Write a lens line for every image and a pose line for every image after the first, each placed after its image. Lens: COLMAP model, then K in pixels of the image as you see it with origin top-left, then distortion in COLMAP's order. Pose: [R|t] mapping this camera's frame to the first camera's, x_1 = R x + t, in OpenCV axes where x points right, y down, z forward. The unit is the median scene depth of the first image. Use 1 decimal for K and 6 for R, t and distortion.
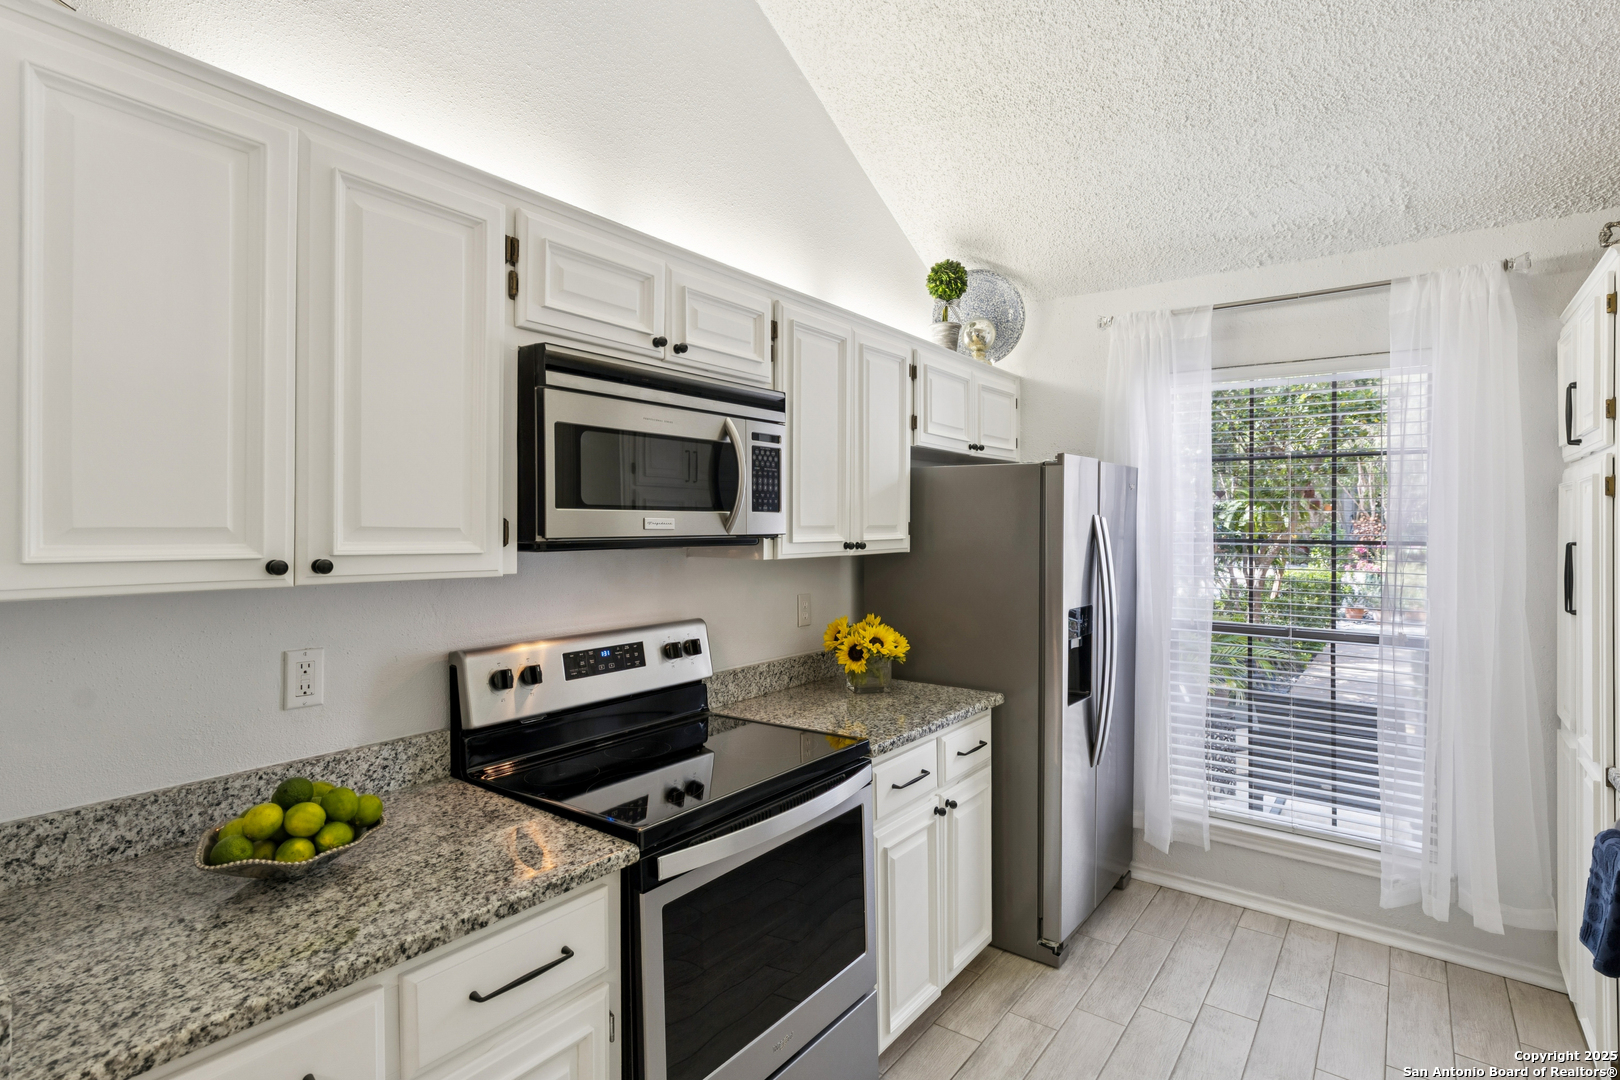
lens RADIAL K [[803.1, 0, 823.9], [0, 803.1, 524.3], [0, 0, 1]] dist [-0.012992, 0.017383]
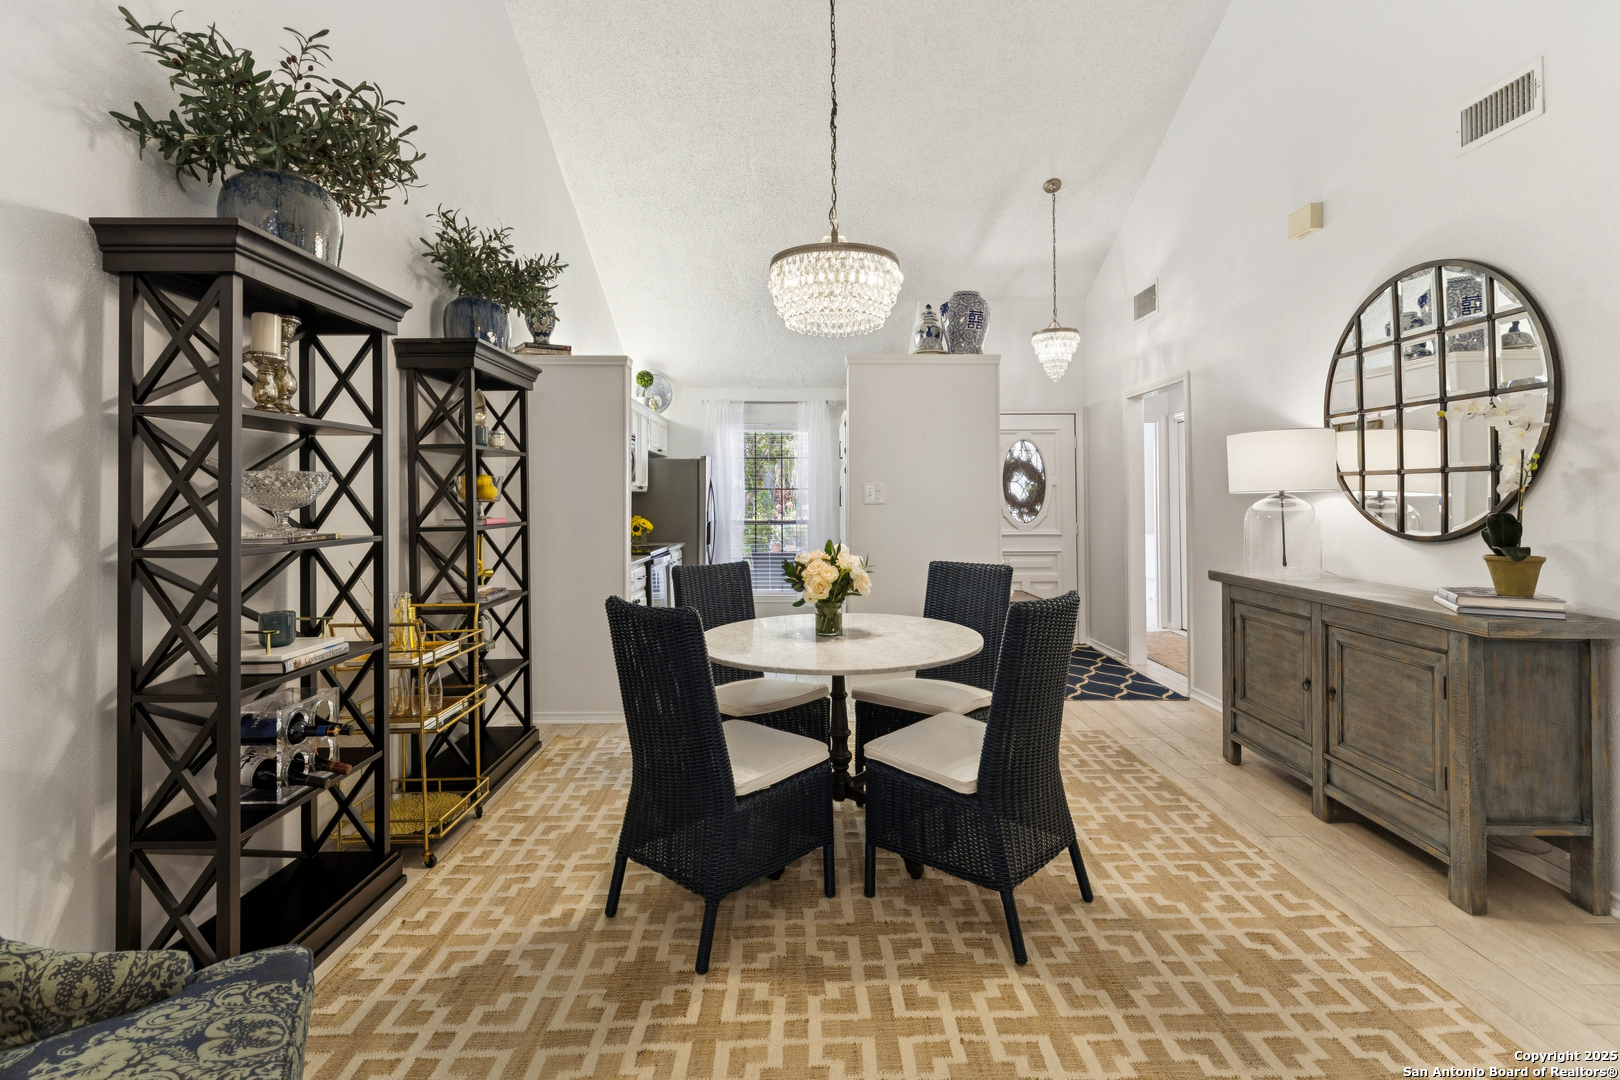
lens RADIAL K [[748.8, 0, 814.4], [0, 748.8, 484.2], [0, 0, 1]] dist [-0.000639, 0.000002]
pose [[0.796952, 0.003922, 0.604030, -1.003234], [0.007581, 0.999835, -0.016494, 0.058915], [-0.603995, 0.017724, 0.796791, -1.357249]]
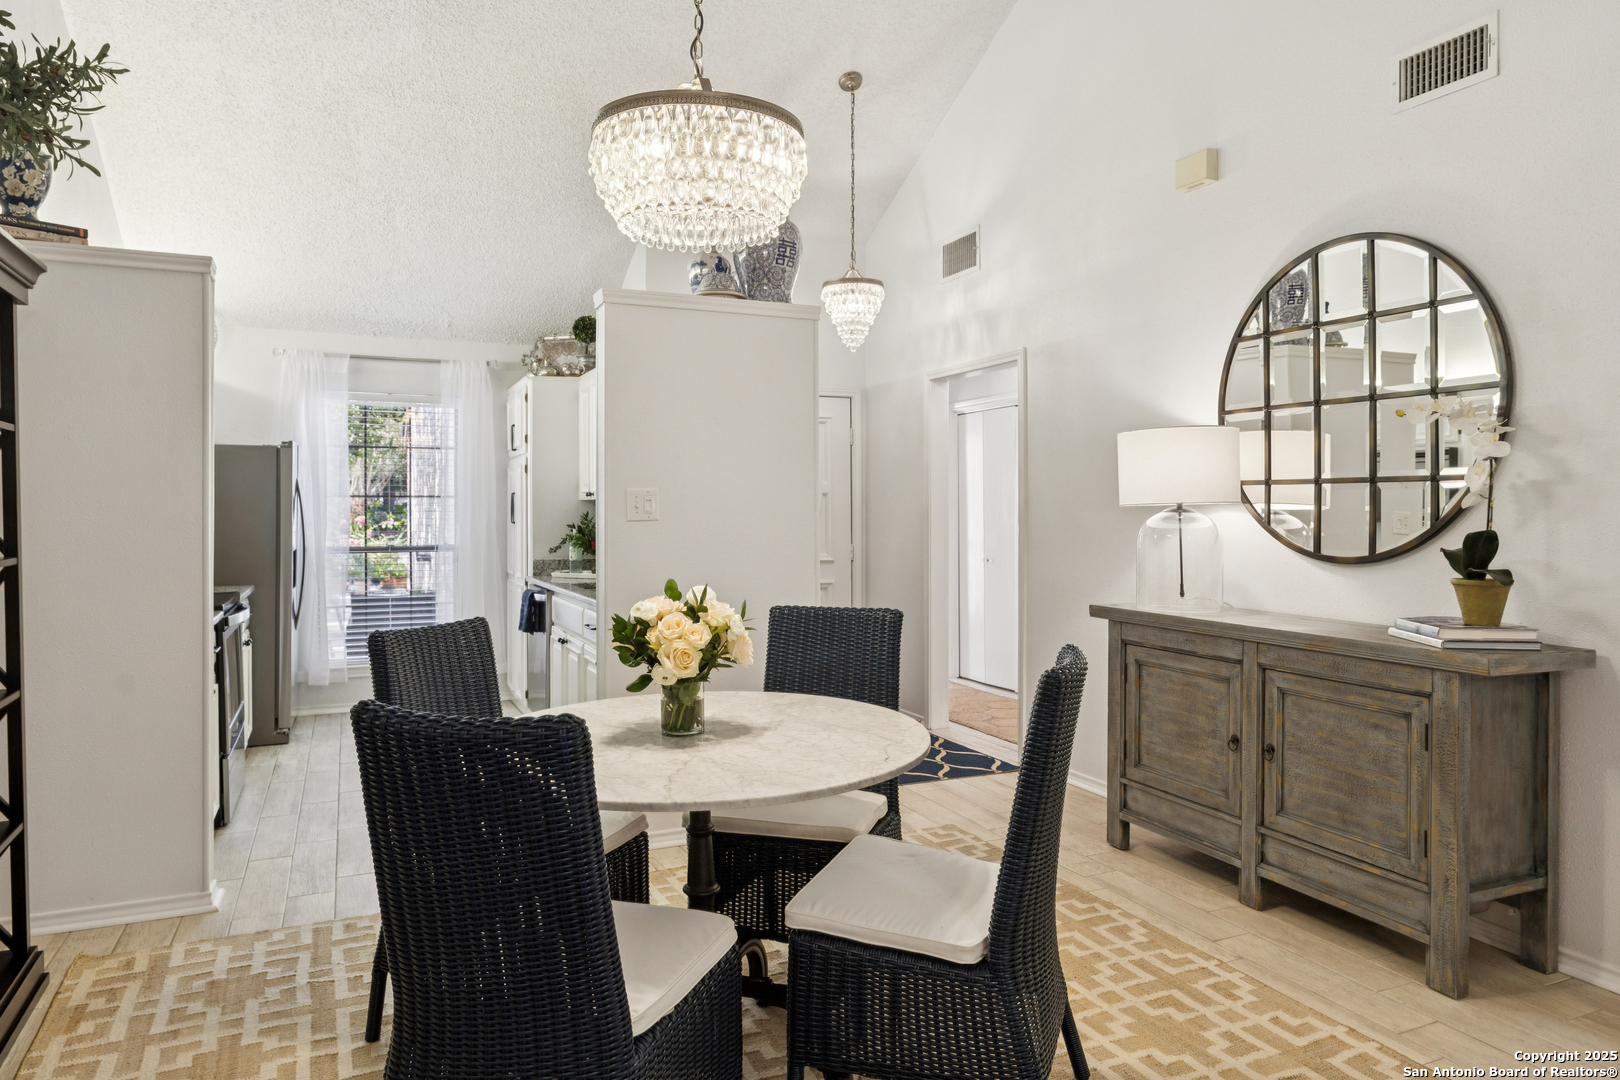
lens RADIAL K [[1031.3, 0, 807.8], [0, 1031.3, 505.4], [0, 0, 1]] dist [-0.002304, 0.000038]
pose [[0.495001, -0.003011, 0.868887, -1.077264], [0.005365, 0.999986, 0.000409, 0.054872], [-0.868876, 0.004459, 0.495010, -1.059985]]
